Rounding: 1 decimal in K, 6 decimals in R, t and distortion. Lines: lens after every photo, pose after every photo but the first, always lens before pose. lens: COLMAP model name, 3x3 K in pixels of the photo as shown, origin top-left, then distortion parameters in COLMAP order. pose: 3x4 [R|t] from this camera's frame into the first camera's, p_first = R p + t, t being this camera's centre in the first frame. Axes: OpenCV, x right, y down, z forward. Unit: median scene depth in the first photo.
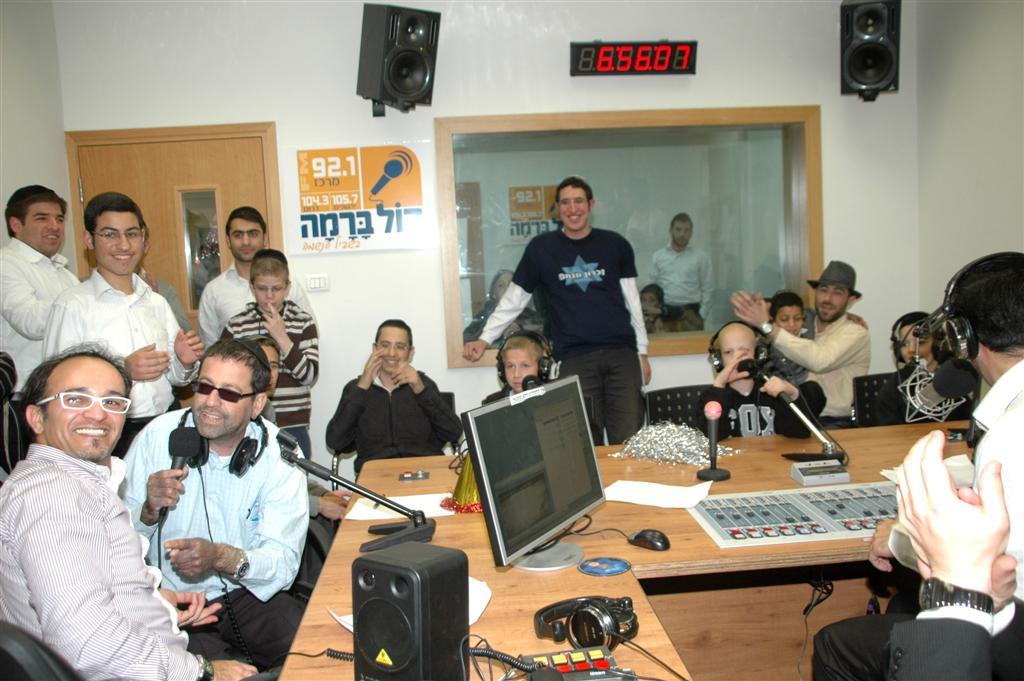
lens RADIAL K [[884.0, 0, 526.2], [0, 884.0, 354.4], [0, 0, 1]] dist [-0.152471, 0.221212]
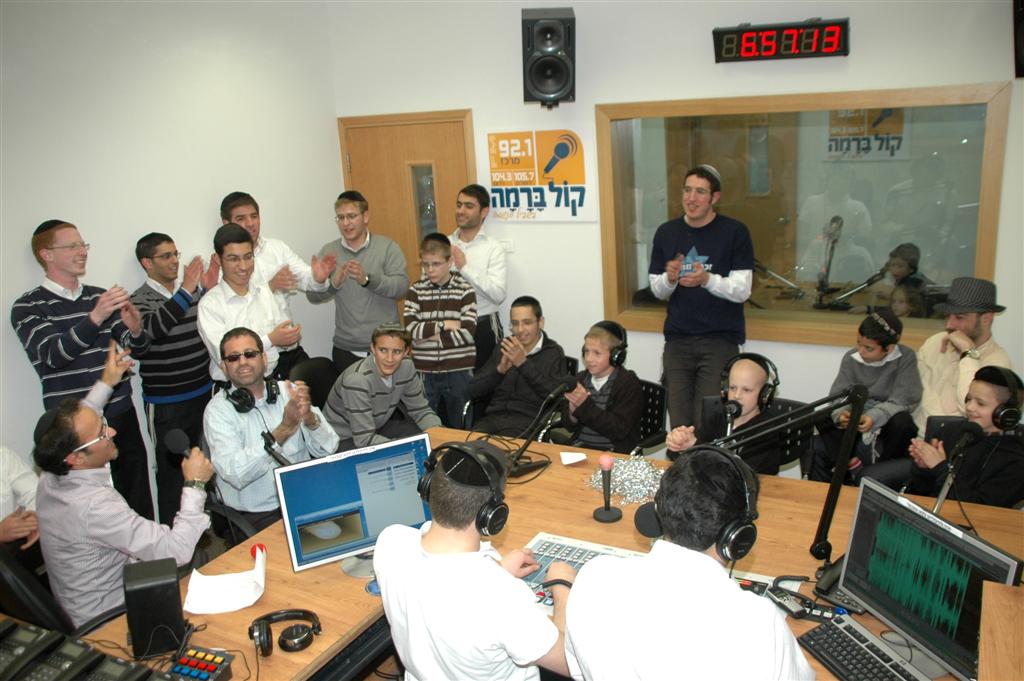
lens RADIAL K [[884.0, 0, 526.2], [0, 884.0, 354.4], [0, 0, 1]] dist [-0.152471, 0.221212]
pose [[0.829091, 0.155073, -0.537178, 0.454976], [-0.041229, 0.975109, 0.217861, -0.201479], [0.557591, -0.158480, 0.814848, 0.020841]]
